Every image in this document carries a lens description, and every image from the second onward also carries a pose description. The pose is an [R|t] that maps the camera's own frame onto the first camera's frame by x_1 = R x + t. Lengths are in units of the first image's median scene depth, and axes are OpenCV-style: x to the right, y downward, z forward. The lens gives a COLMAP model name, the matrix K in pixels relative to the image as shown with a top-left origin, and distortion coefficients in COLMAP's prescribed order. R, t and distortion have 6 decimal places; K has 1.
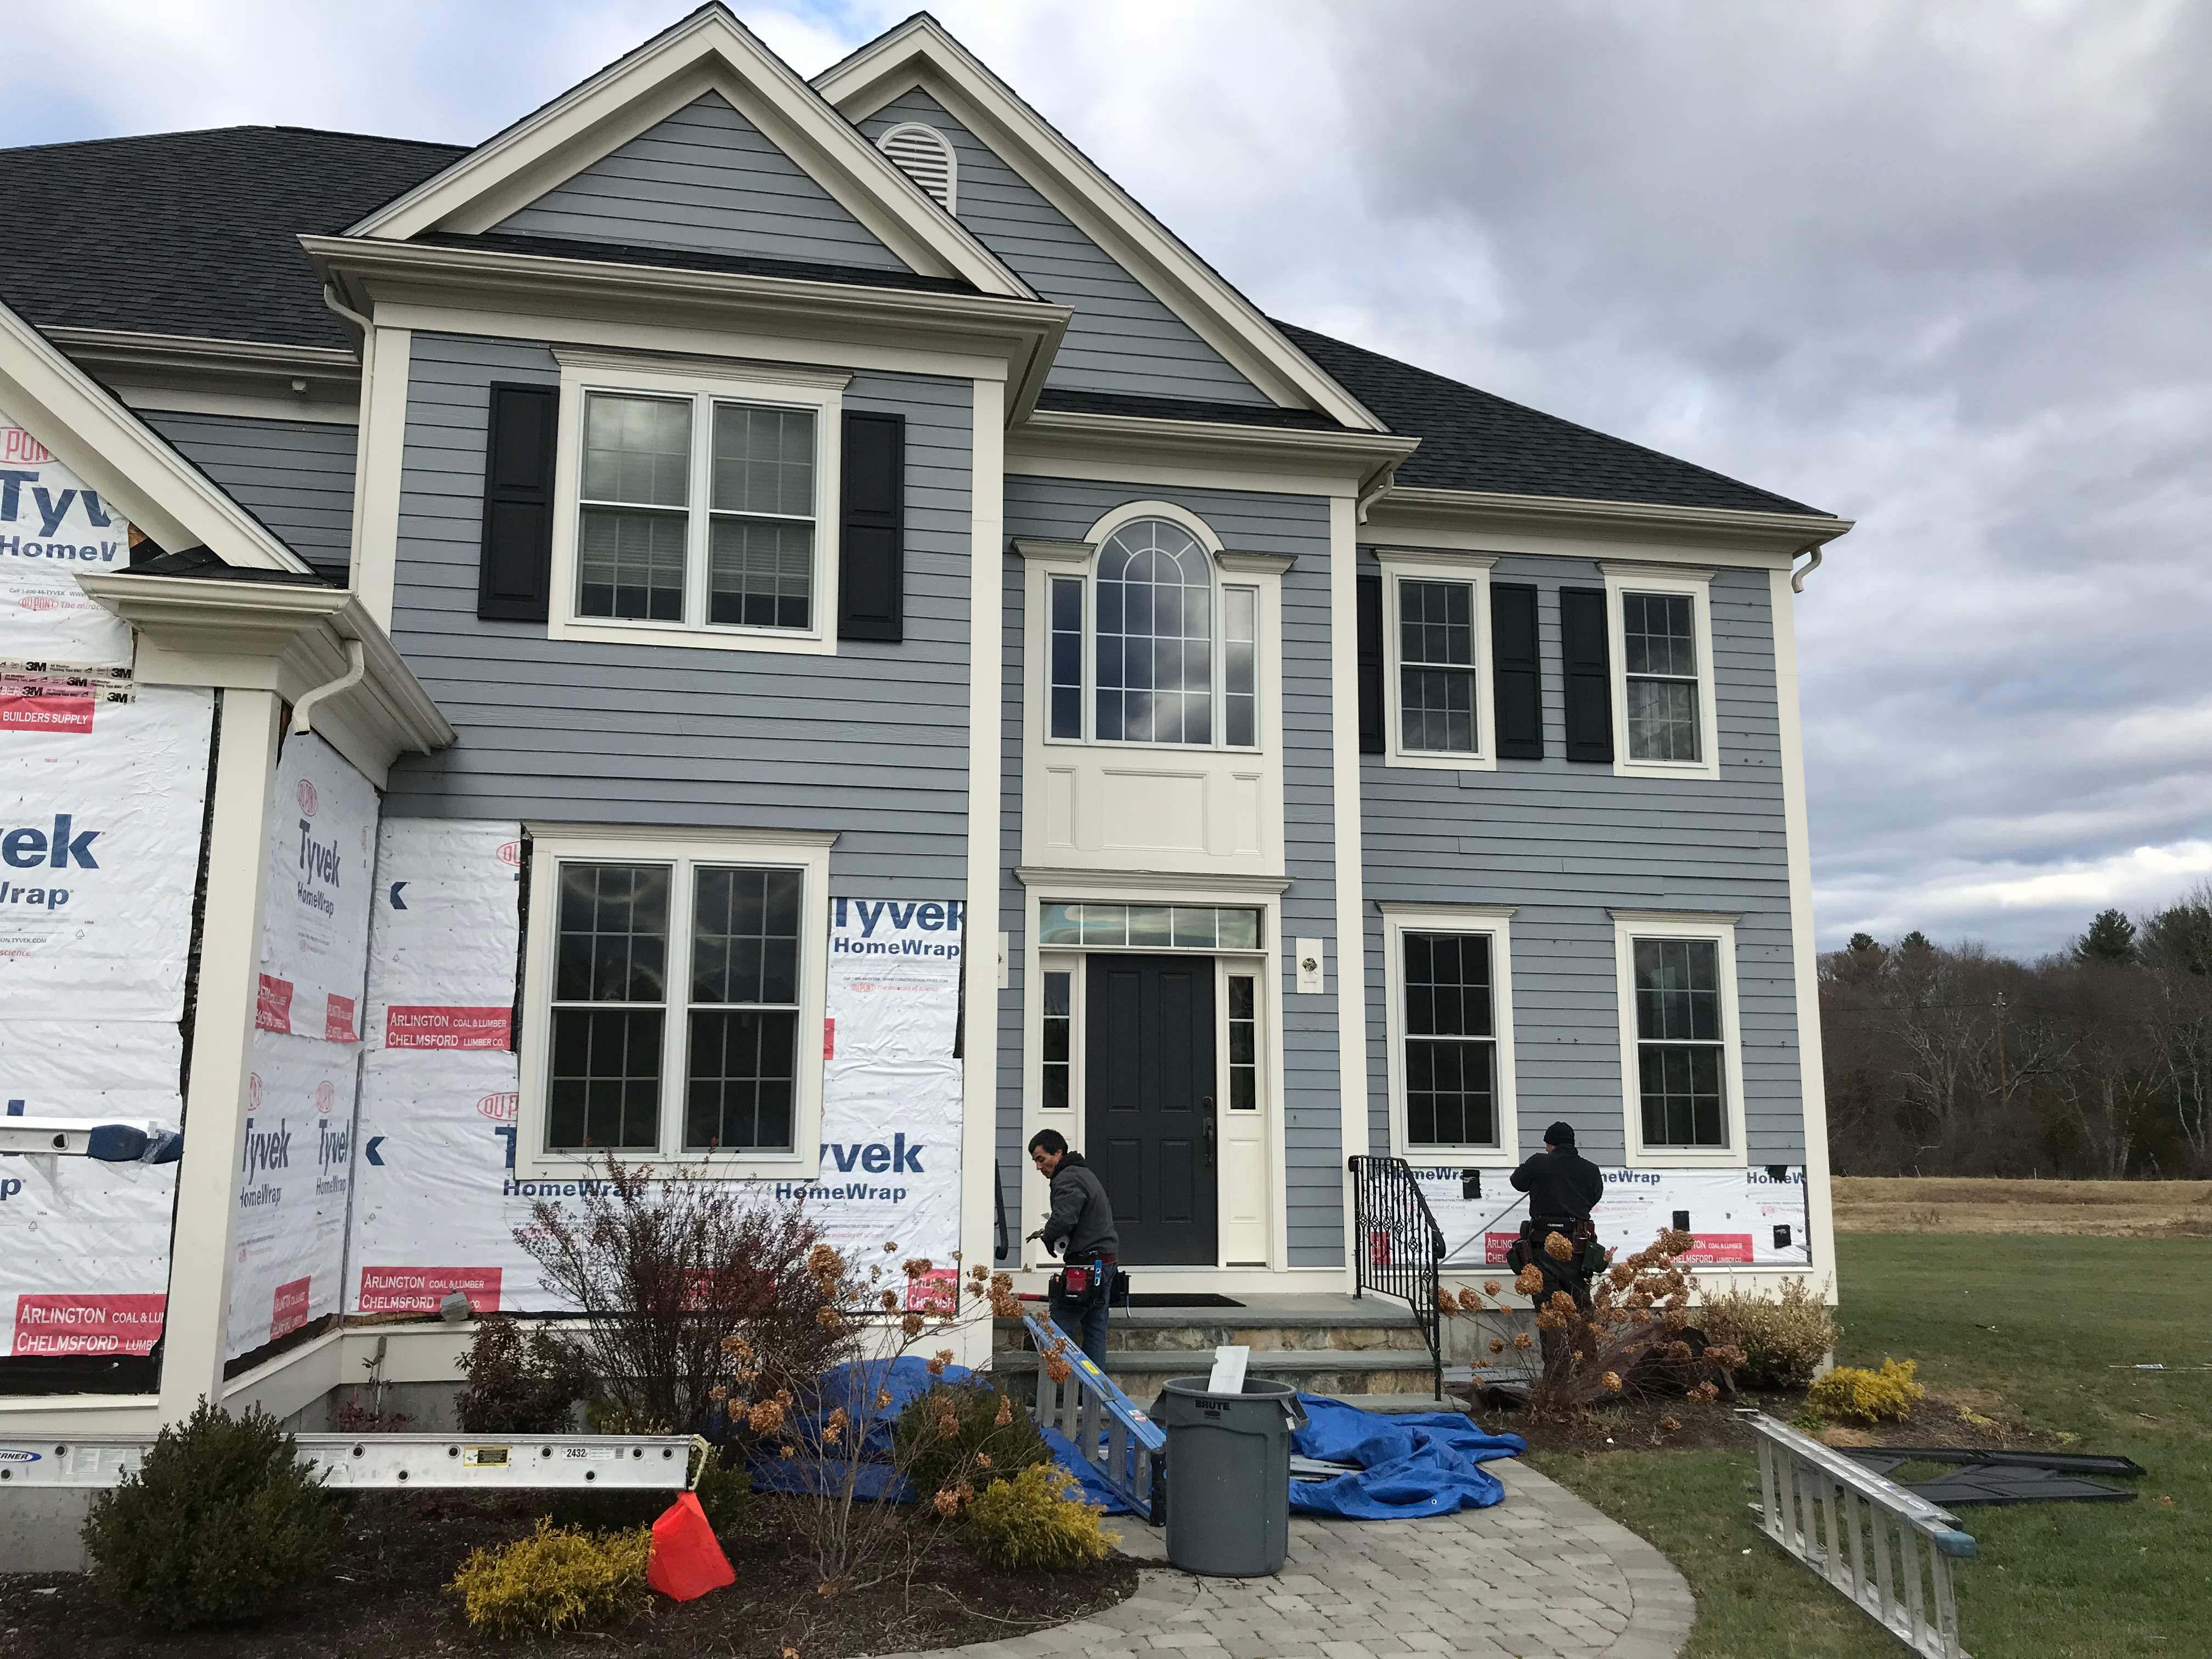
lens RADIAL K [[1799.1, 0, 1097.5], [0, 1799.1, 819.0], [0, 0, 1]] dist [0.013654, 0.013684]
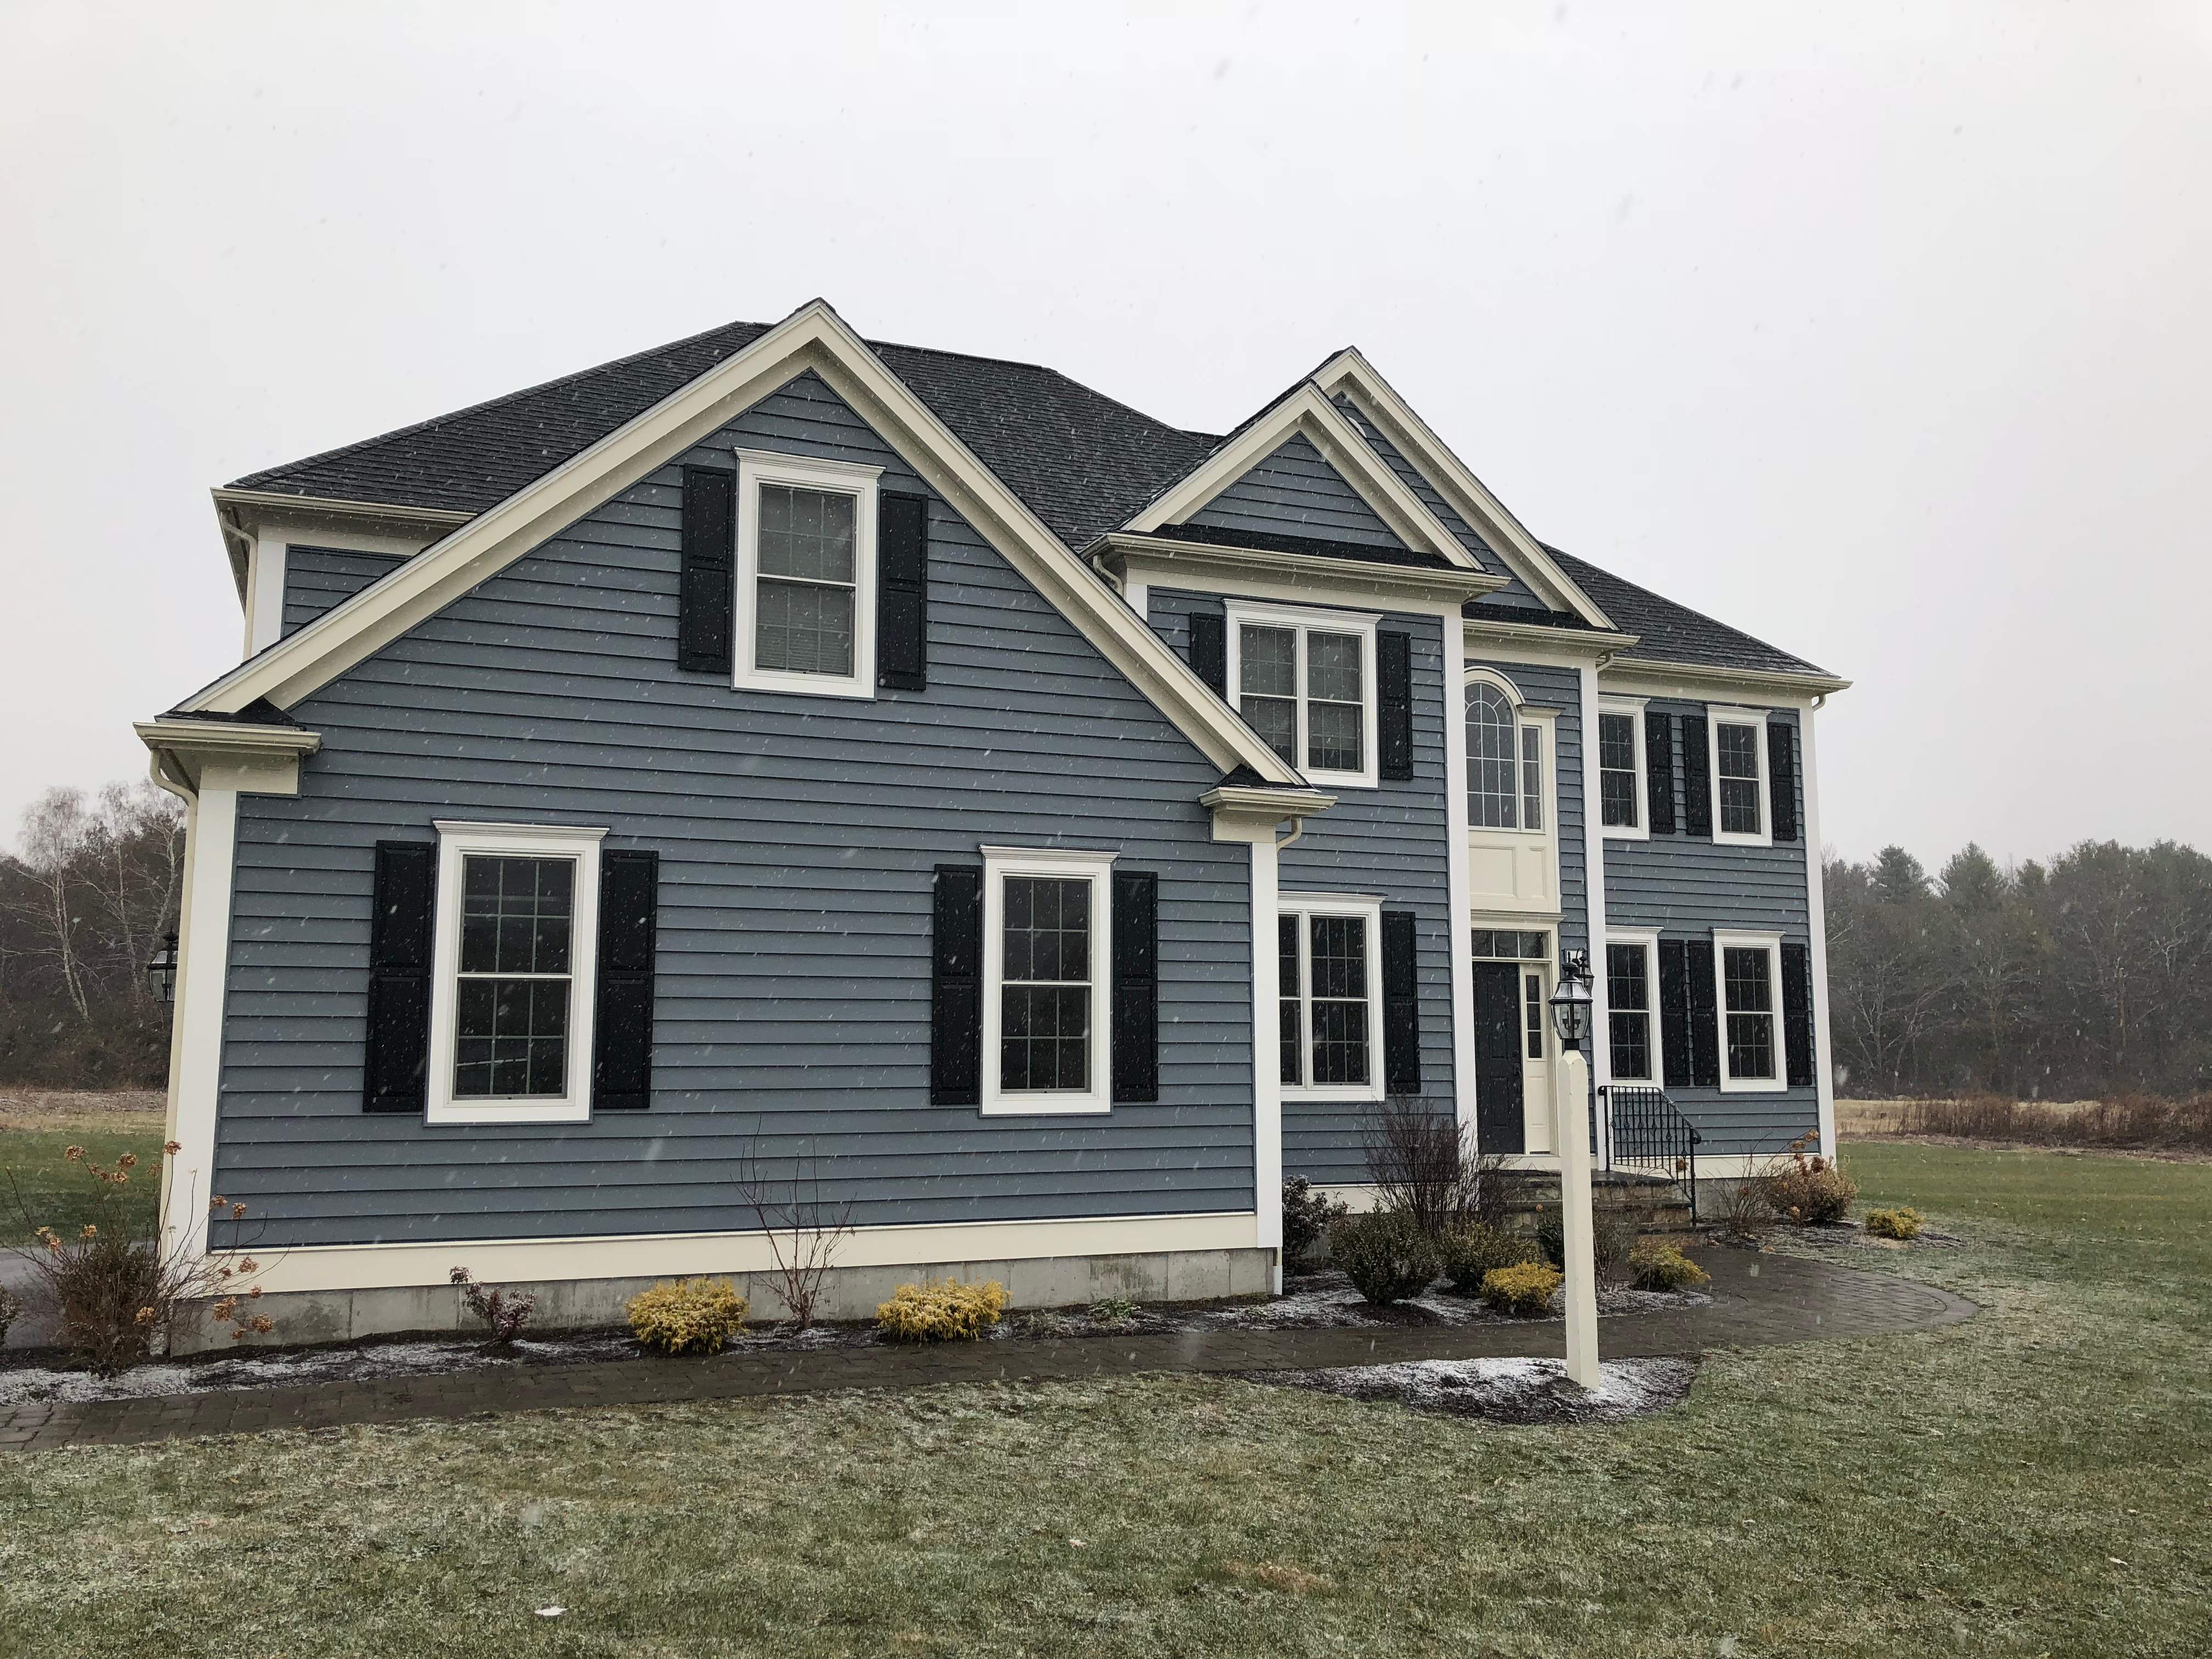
lens RADIAL K [[1805.6, 0, 1137.2], [0, 1805.6, 834.1], [0, 0, 1]] dist [0.059746, -0.002752]
pose [[0.979024, 0.017383, 0.203000, -0.664415], [-0.025436, 0.998987, 0.037130, -0.098774], [-0.202149, -0.041515, 0.978474, -0.557581]]
